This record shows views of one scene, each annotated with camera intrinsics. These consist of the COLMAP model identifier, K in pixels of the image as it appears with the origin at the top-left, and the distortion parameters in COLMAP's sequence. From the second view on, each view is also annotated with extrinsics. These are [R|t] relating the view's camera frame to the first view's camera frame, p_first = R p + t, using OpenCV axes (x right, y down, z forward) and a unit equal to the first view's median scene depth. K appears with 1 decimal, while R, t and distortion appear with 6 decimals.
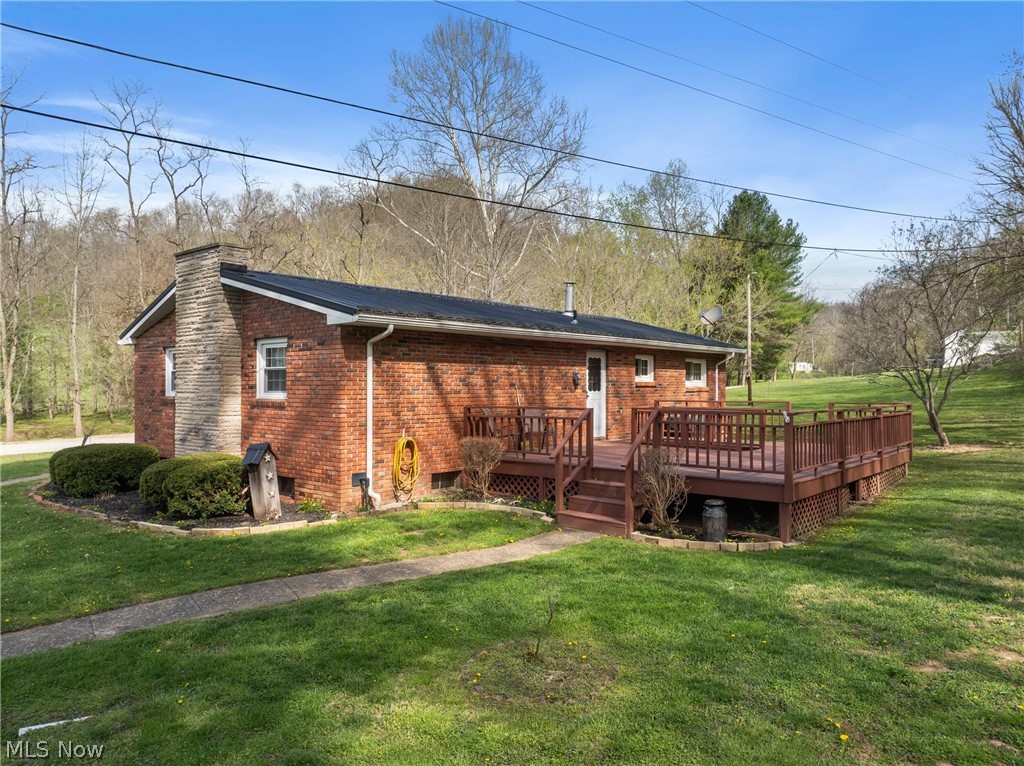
lens RADIAL K [[705.9, 0, 523.3], [0, 705.9, 432.4], [0, 0, 1]] dist [-0.042754, 0.003234]
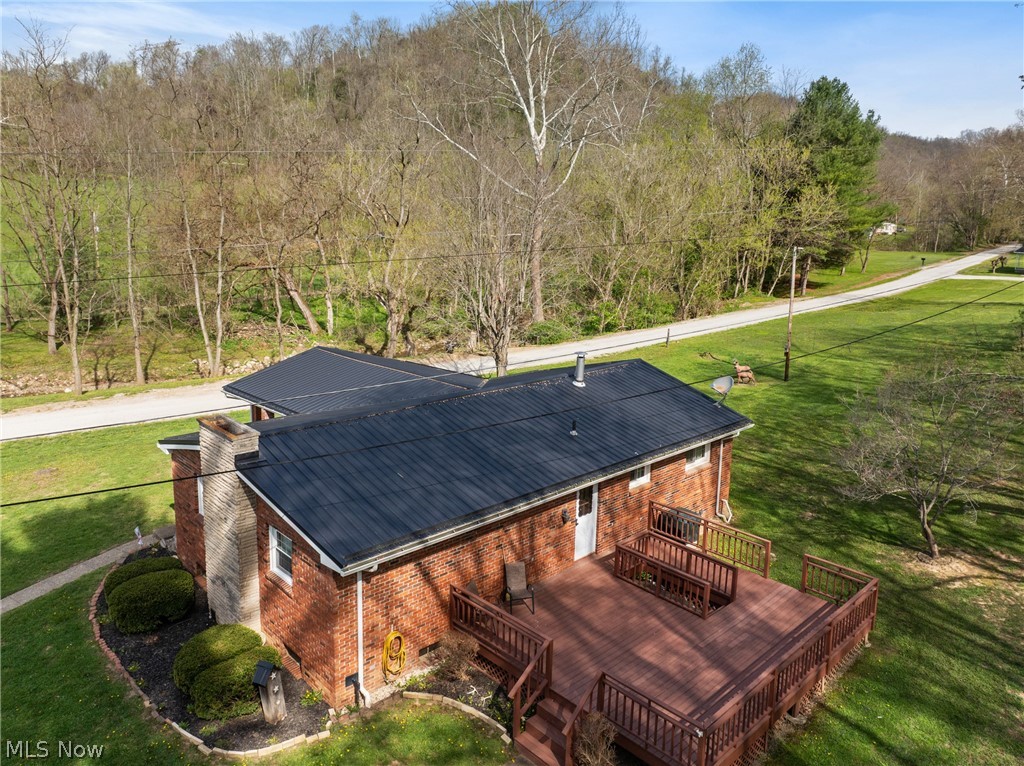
lens RADIAL K [[714.0, 0, 512.0], [0, 714.0, 383.0], [0, 0, 1]] dist [-0.040447, 0.000402]
pose [[0.994415, 0.047192, -0.094399, 0.090020], [-0.031524, 0.986441, 0.161057, -0.460205], [0.100720, -0.157182, 0.982420, -0.042536]]
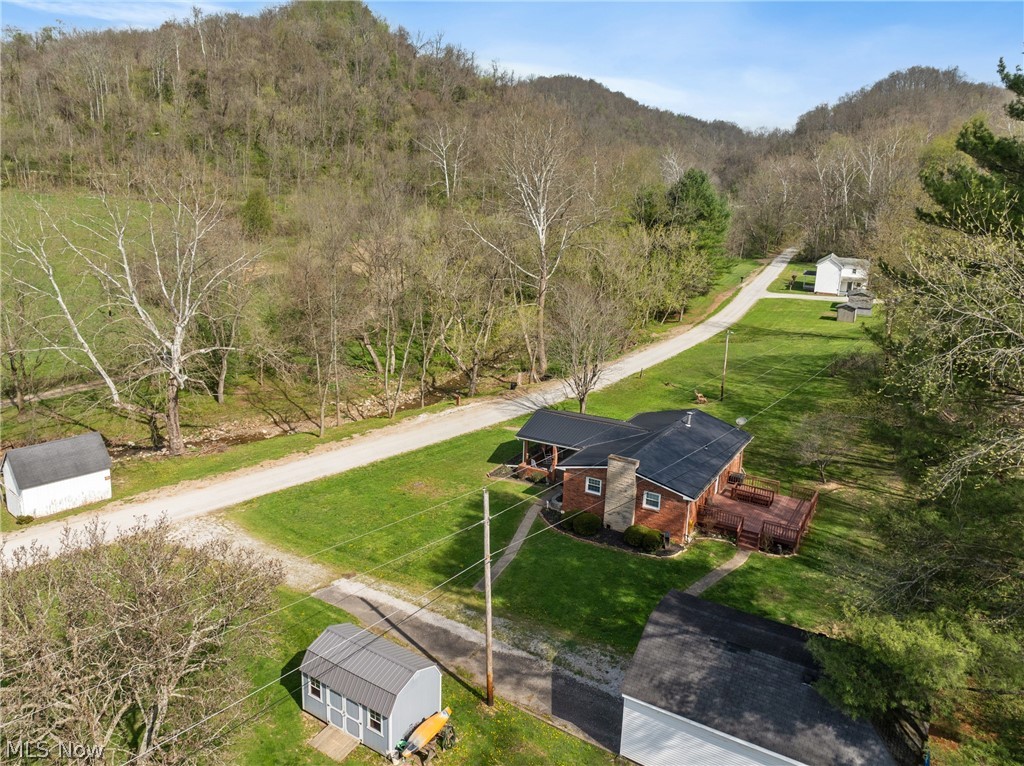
lens RADIAL K [[714.0, 0, 512.0], [0, 714.0, 383.0], [0, 0, 1]] dist [-0.040447, 0.000402]
pose [[0.986805, -0.005448, 0.161823, -1.287535], [-0.025536, 0.981689, 0.188772, -1.048848], [-0.159889, -0.190413, 0.968596, -1.742504]]
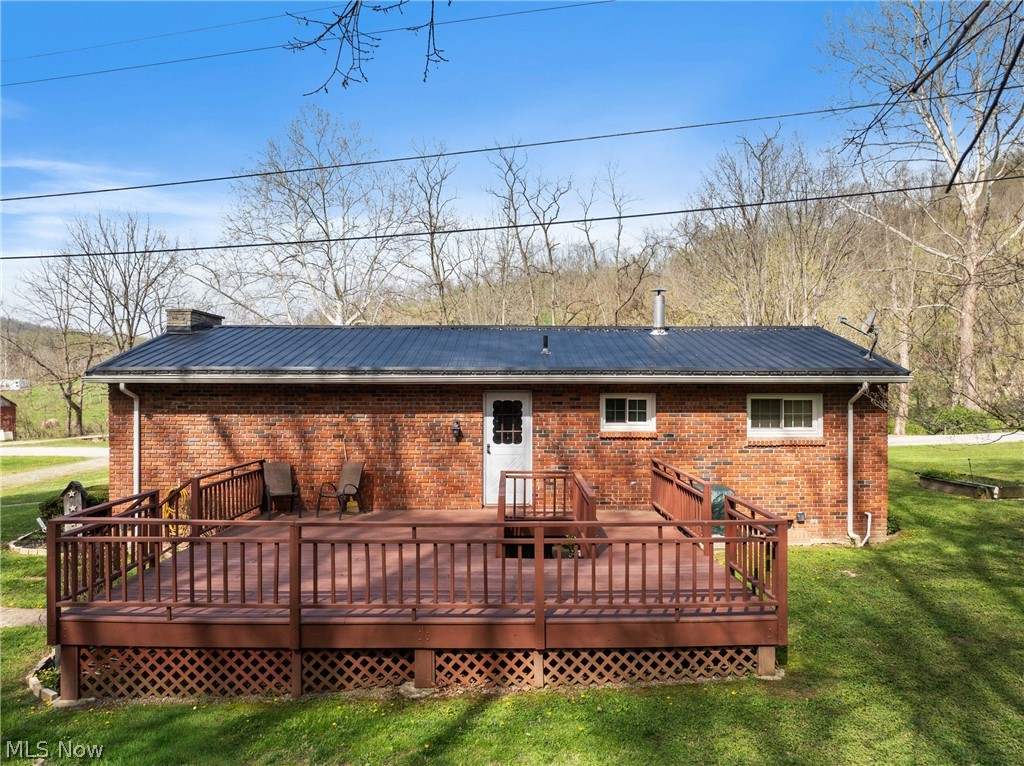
lens RADIAL K [[734.3, 0, 512.0], [0, 734.3, 383.0], [0, 0, 1]] dist [-0.007143, -0.001375]
pose [[0.660237, -0.002601, -0.751052, 0.762666], [-0.050813, 0.997548, -0.048124, -0.093510], [0.749336, 0.069936, 0.658486, 0.510499]]
